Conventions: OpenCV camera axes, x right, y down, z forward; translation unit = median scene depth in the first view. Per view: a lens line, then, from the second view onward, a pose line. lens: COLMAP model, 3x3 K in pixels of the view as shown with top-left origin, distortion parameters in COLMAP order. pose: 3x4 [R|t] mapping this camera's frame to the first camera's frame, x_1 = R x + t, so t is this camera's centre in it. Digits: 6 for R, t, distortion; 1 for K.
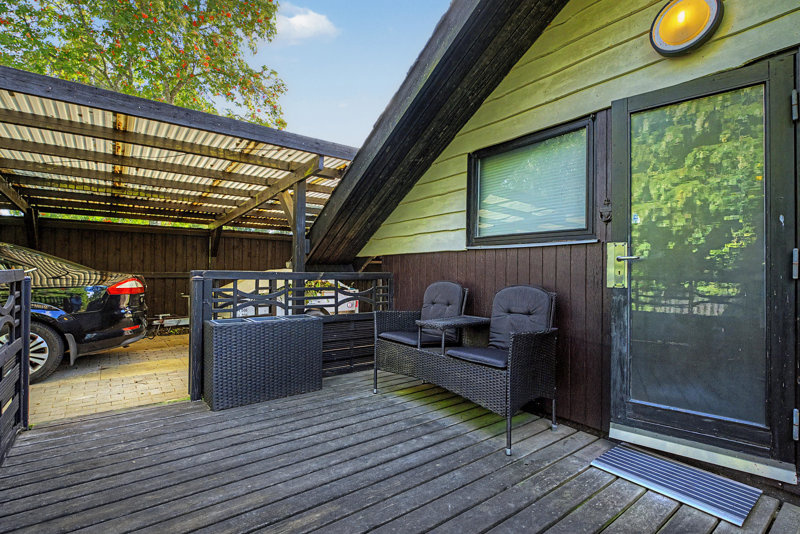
lens RADIAL K [[385.5, 0, 398.6], [0, 385.5, 268.9], [0, 0, 1]] dist [0.001113, 0.000149]
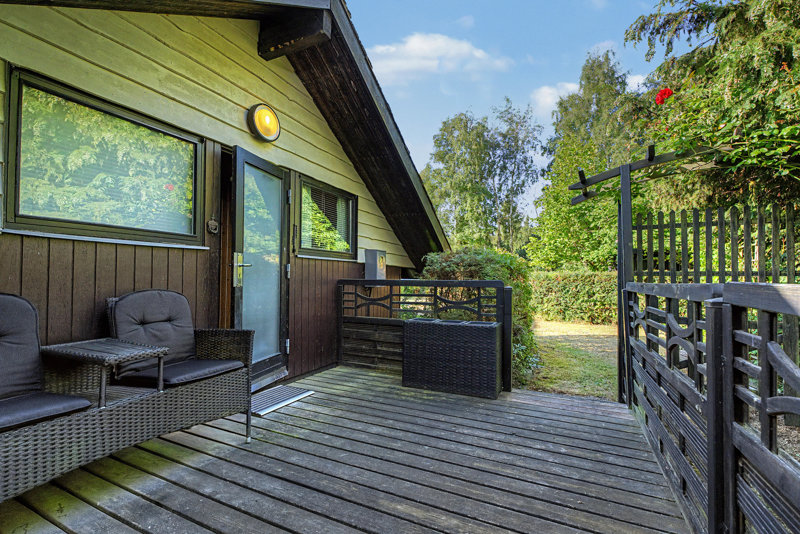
lens RADIAL K [[361.1, 0, 396.8], [0, 361.1, 269.8], [0, 0, 1]] dist [-0.003903, -0.000707]
pose [[-0.454233, 0.006126, 0.890862, -0.725140], [-0.021658, 0.999605, -0.017916, 0.000751], [-0.890620, -0.027433, -0.453921, 0.973186]]
